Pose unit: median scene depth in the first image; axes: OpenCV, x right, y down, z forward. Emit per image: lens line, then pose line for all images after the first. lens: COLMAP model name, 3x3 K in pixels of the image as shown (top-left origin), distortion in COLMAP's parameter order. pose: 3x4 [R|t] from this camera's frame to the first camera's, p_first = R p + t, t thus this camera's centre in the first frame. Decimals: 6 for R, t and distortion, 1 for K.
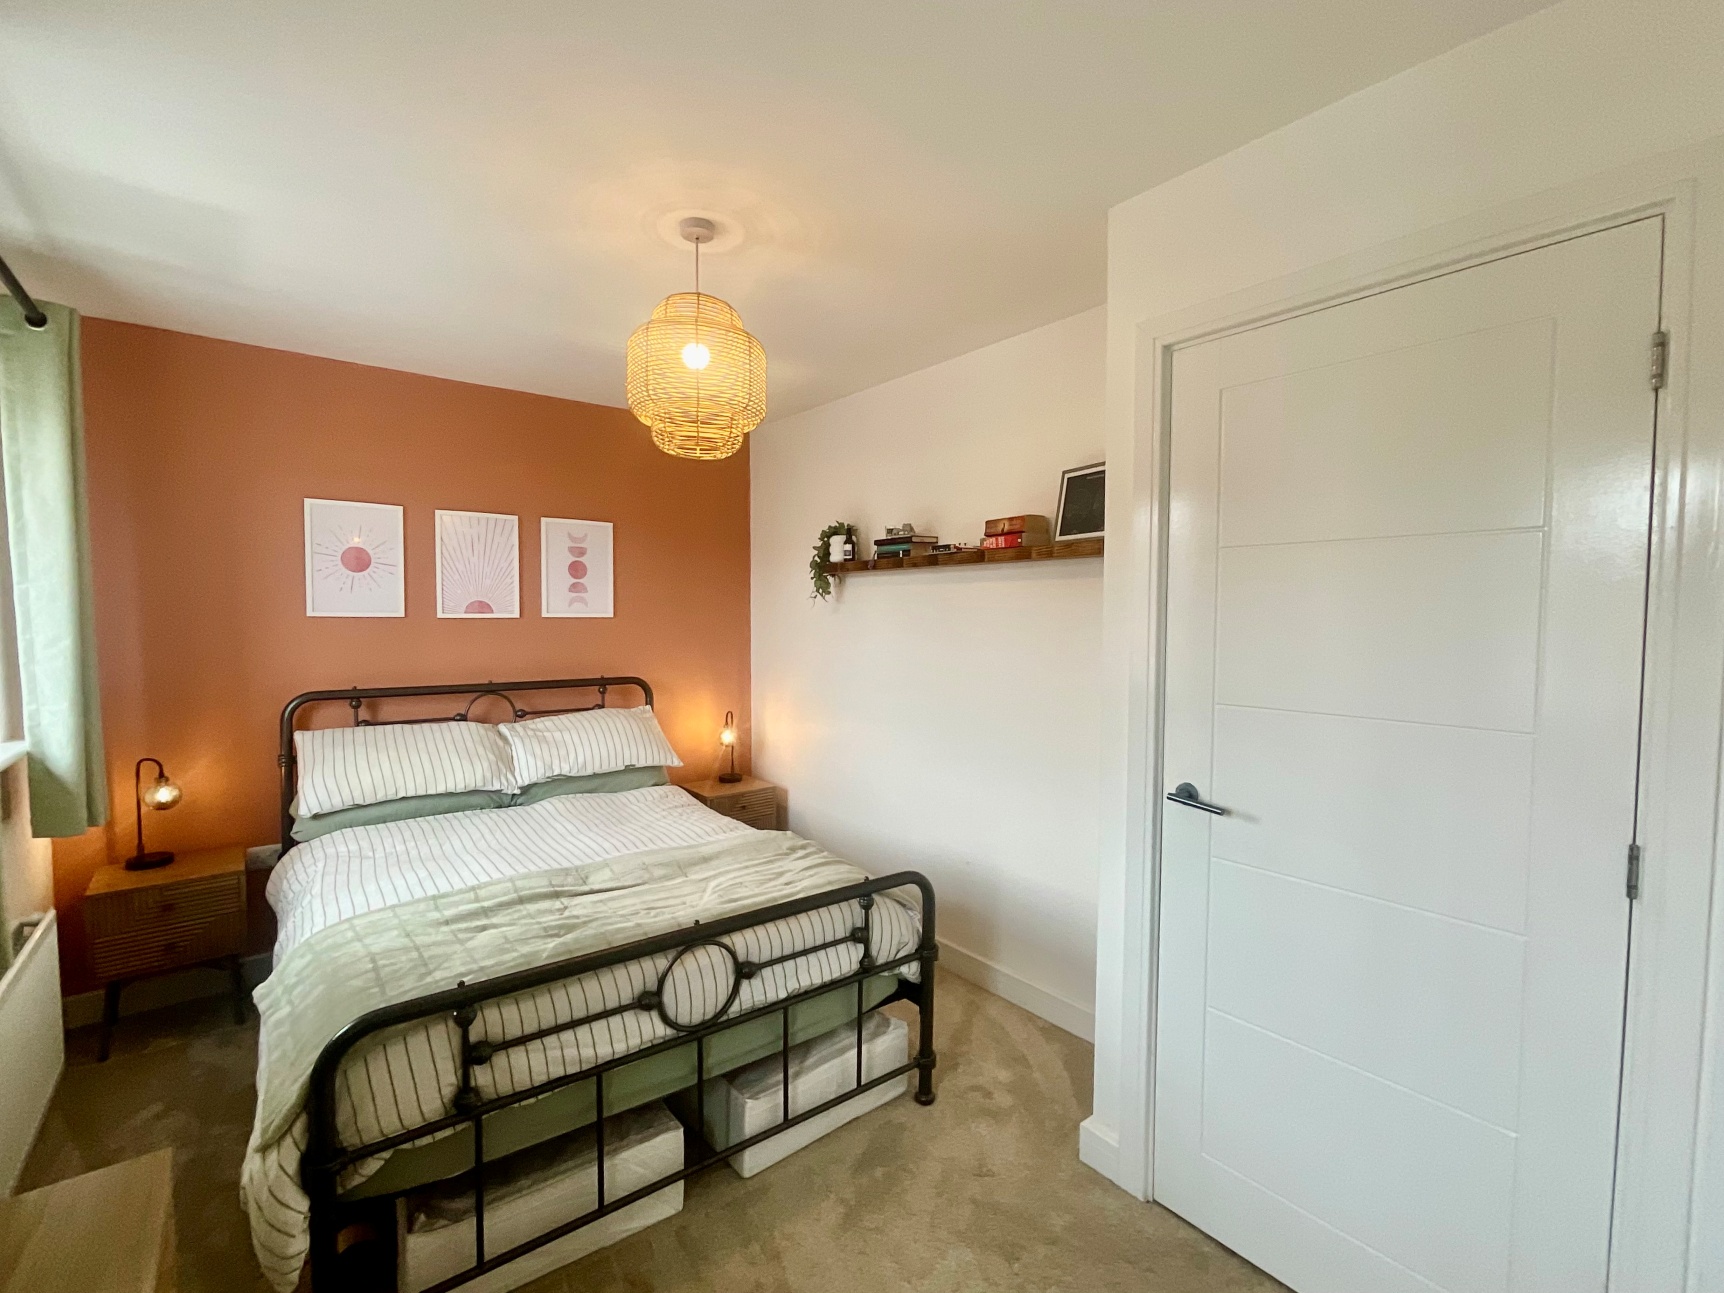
lens RADIAL K [[695.9, 0, 862.0], [0, 695.9, 646.5], [0, 0, 1]] dist [0.001088, -0.000107]
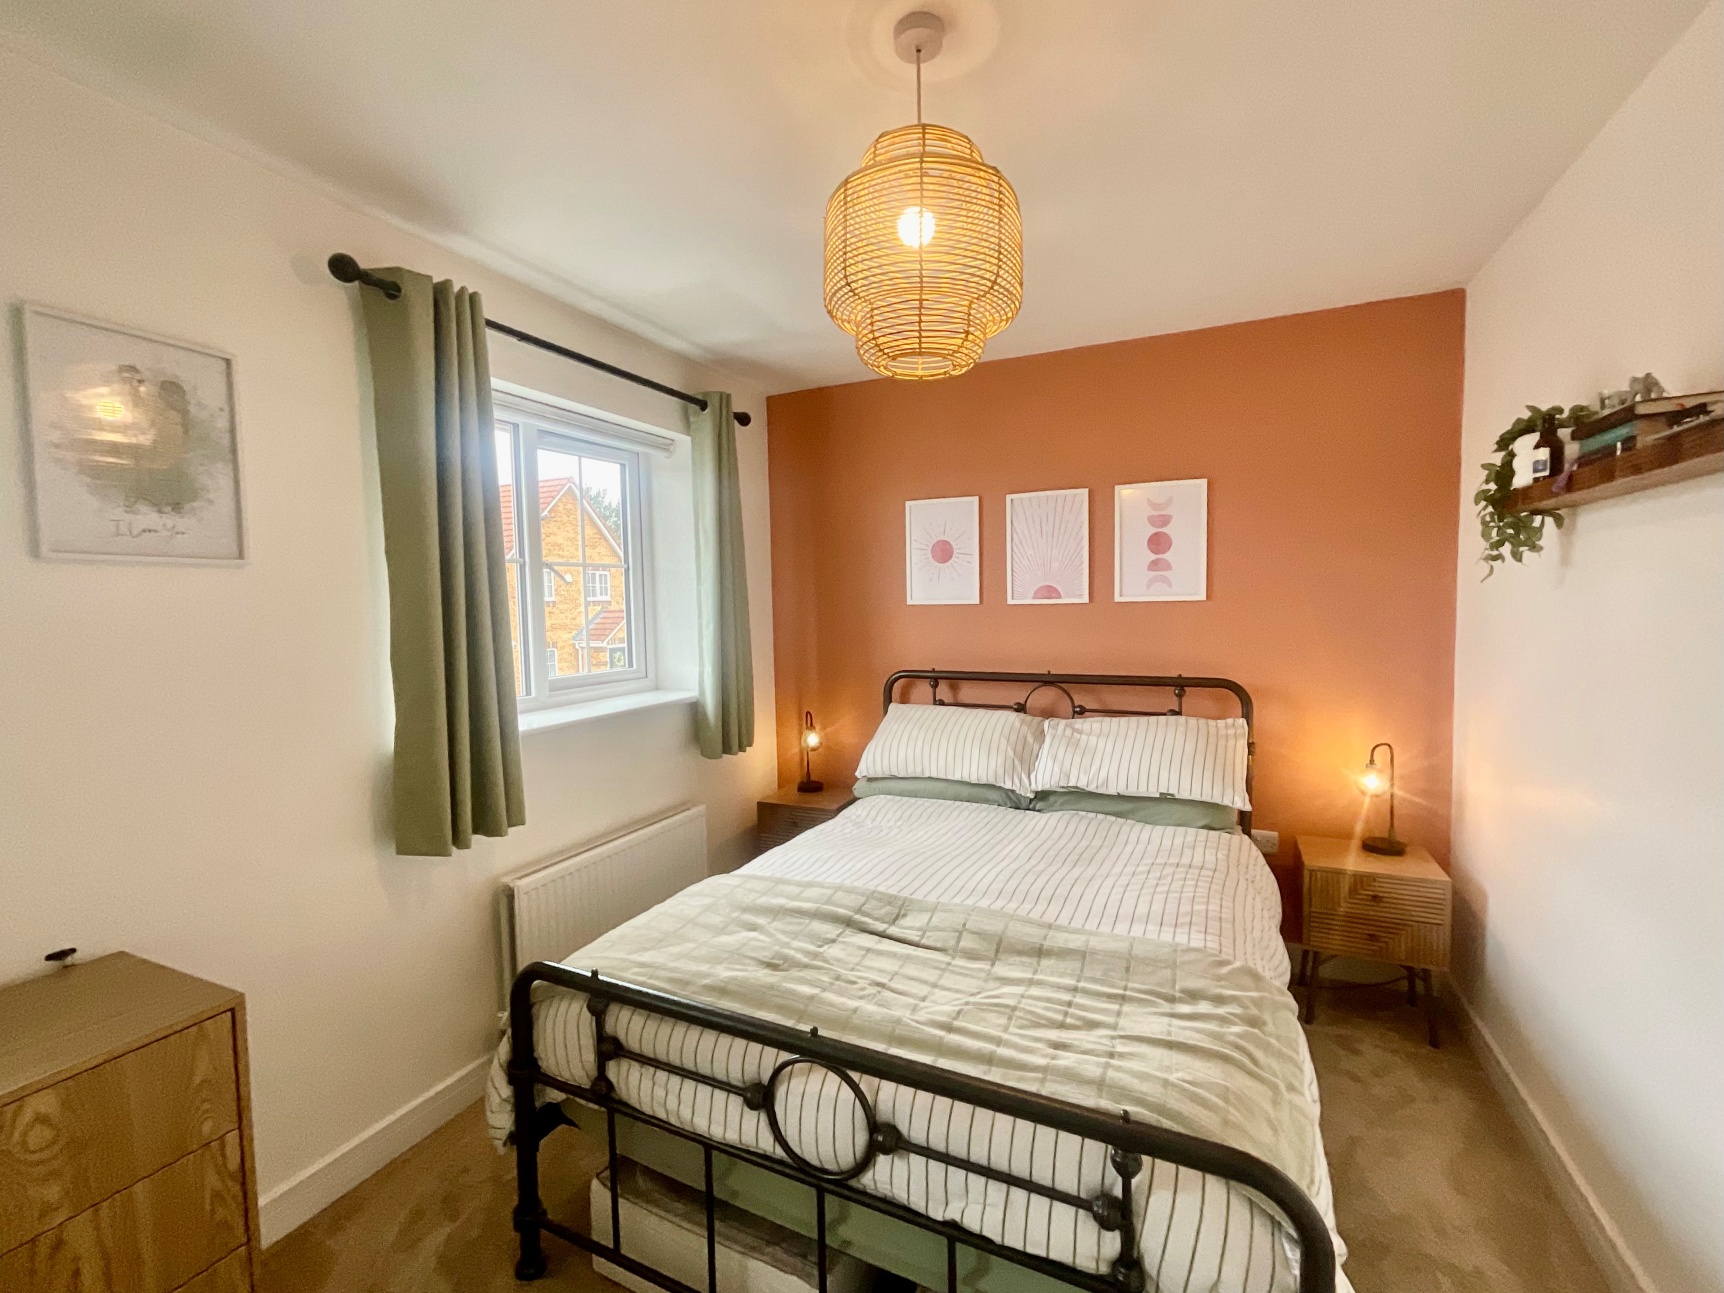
lens RADIAL K [[730.7, 0, 862.0], [0, 730.7, 646.5], [0, 0, 1]] dist [-0.002640, 0.000026]
pose [[0.484117, 0.040152, -0.874082, 0.235850], [-0.018462, 0.999193, 0.035674, -0.016840], [0.874809, -0.001133, 0.484467, 0.366431]]
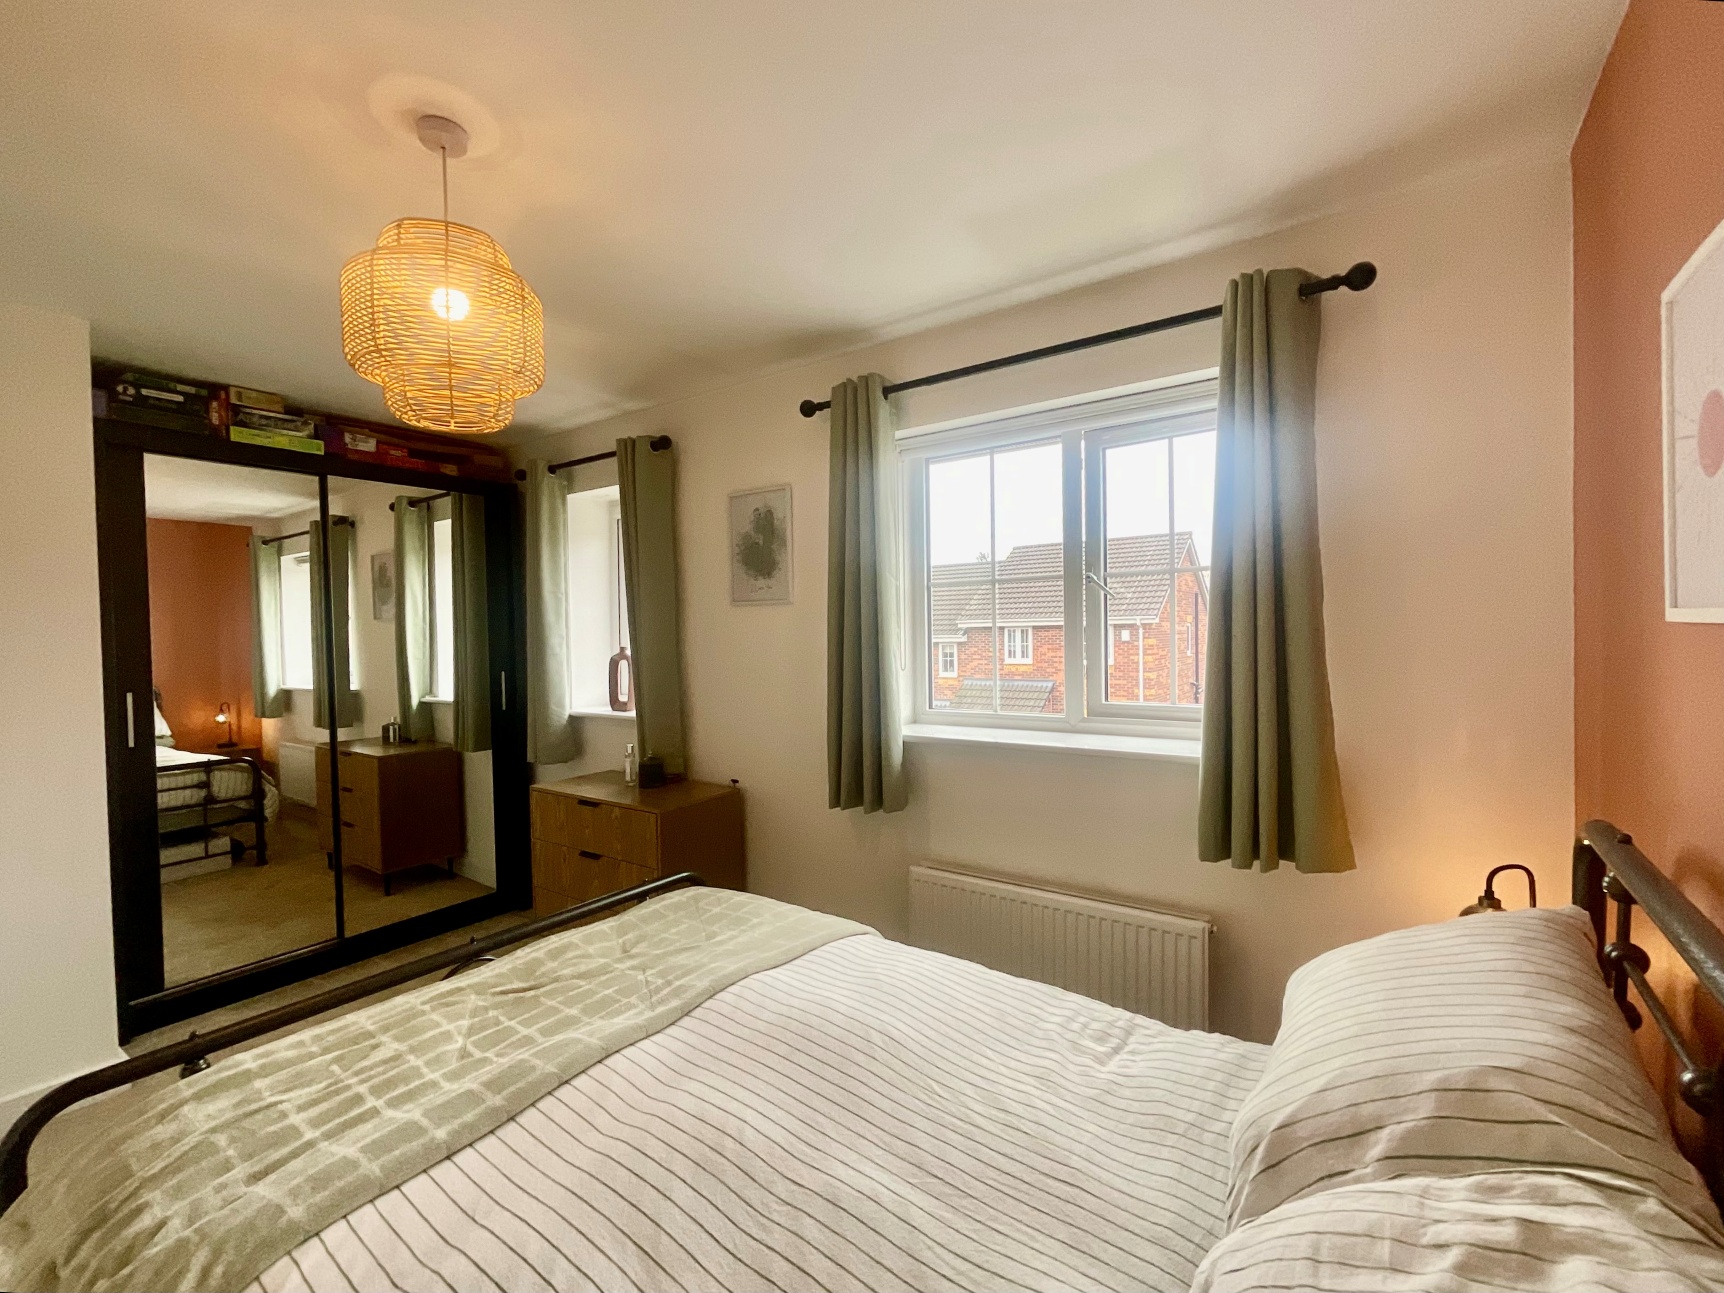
lens RADIAL K [[730.7, 0, 862.0], [0, 730.7, 646.5], [0, 0, 1]] dist [-0.002640, 0.000026]
pose [[-0.940383, 0.027889, -0.338973, -0.249243], [0.005190, 0.997693, 0.067688, -0.059075], [0.340079, 0.061894, -0.938358, 1.212582]]
